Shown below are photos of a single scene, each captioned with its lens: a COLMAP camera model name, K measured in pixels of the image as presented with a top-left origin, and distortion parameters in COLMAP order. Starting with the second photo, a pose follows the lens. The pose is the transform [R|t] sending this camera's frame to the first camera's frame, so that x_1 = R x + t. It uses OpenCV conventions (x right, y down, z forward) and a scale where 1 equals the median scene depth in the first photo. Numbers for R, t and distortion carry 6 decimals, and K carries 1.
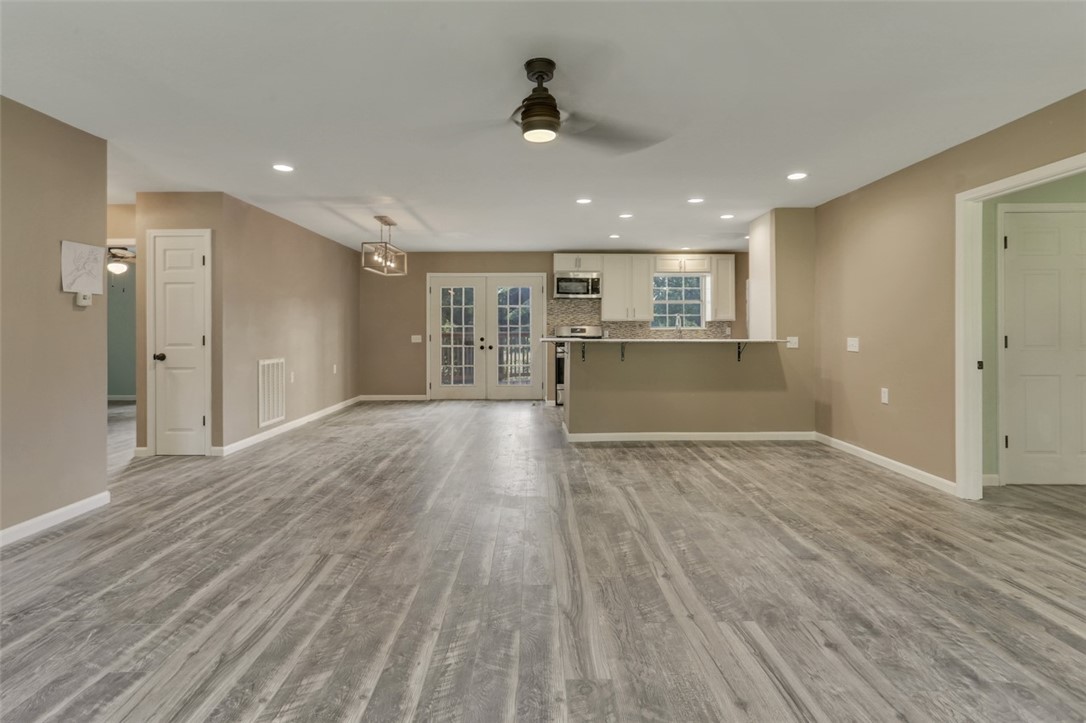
lens RADIAL K [[539.0, 0, 540.7], [0, 539.0, 335.3], [0, 0, 1]] dist [-0.047144, 0.028711]
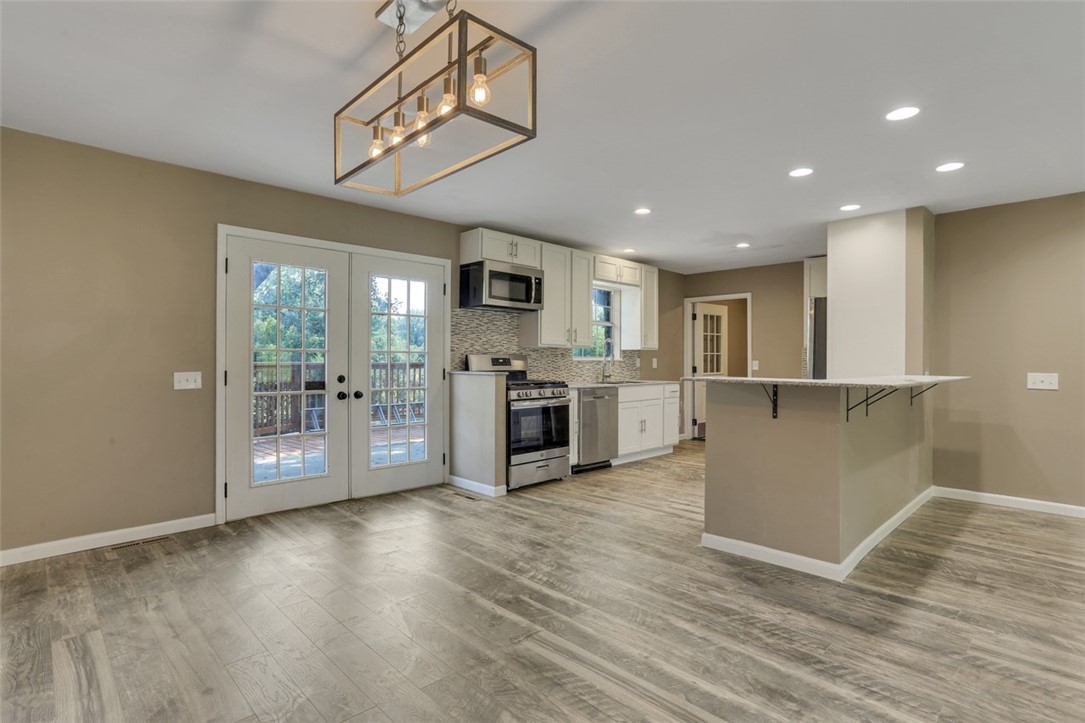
lens RADIAL K [[542.8, 0, 537.5], [0, 542.8, 359.9], [0, 0, 1]] dist [-0.058257, 0.037223]
pose [[0.725240, 0.005926, 0.688471, -0.507412], [0.001350, 0.999949, -0.010030, -0.007137], [-0.688495, 0.008204, 0.725195, 0.835888]]
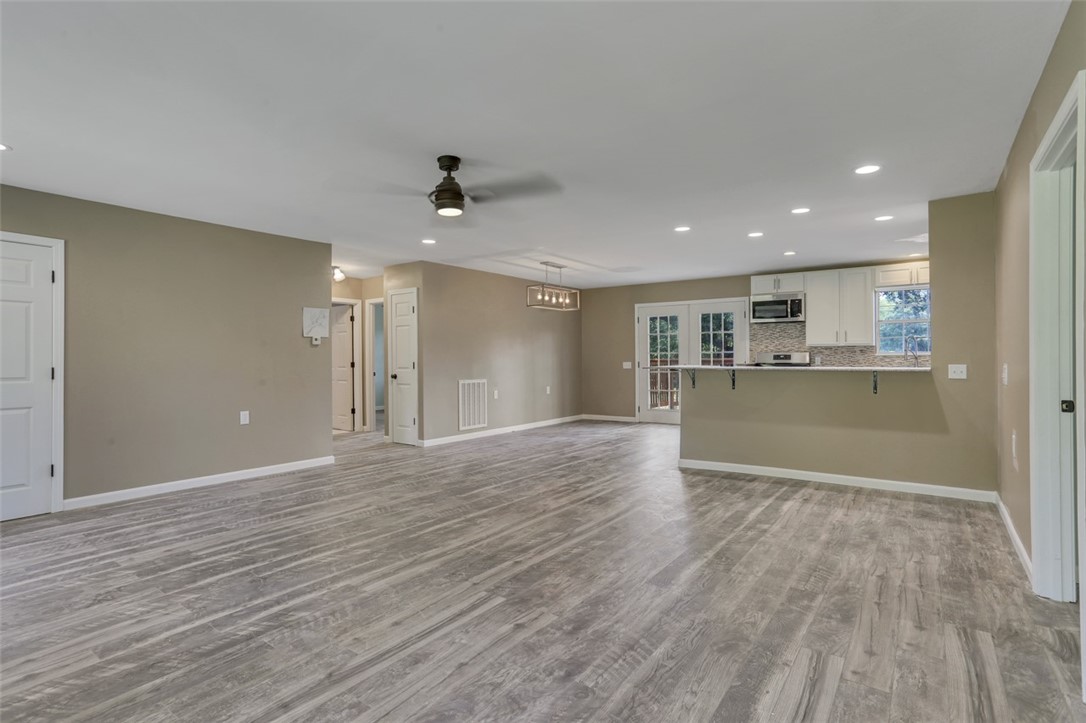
lens RADIAL K [[544.4, 0, 543.0], [0, 544.4, 361.5], [0, 0, 1]] dist [-0.051233, 0.031689]
pose [[0.803987, 0.000899, -0.594646, 0.458780], [-0.001126, 0.999999, -0.000010, -0.001036], [0.594646, 0.000678, 0.803987, 0.022684]]
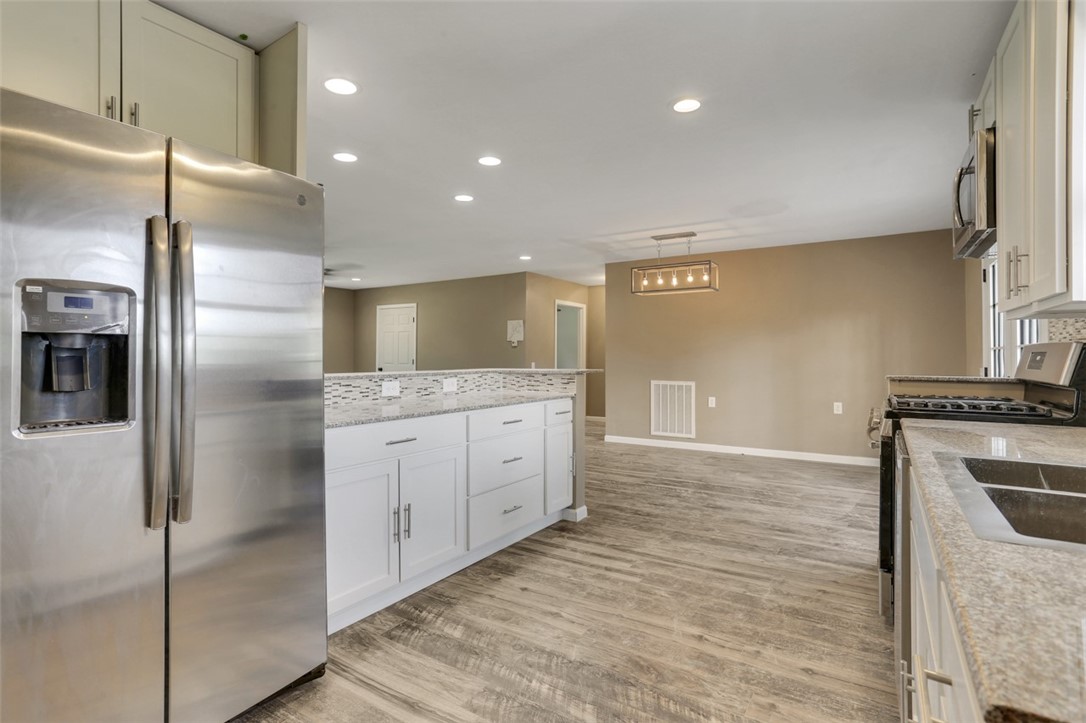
lens RADIAL K [[530.9, 0, 538.4], [0, 530.9, 357.7], [0, 0, 1]] dist [-0.050885, 0.034227]
pose [[-0.561085, 0.002192, -0.827755, 0.657544], [-0.009110, 0.999920, 0.008822, -0.015609], [0.827708, 0.012491, -0.561020, 1.485119]]
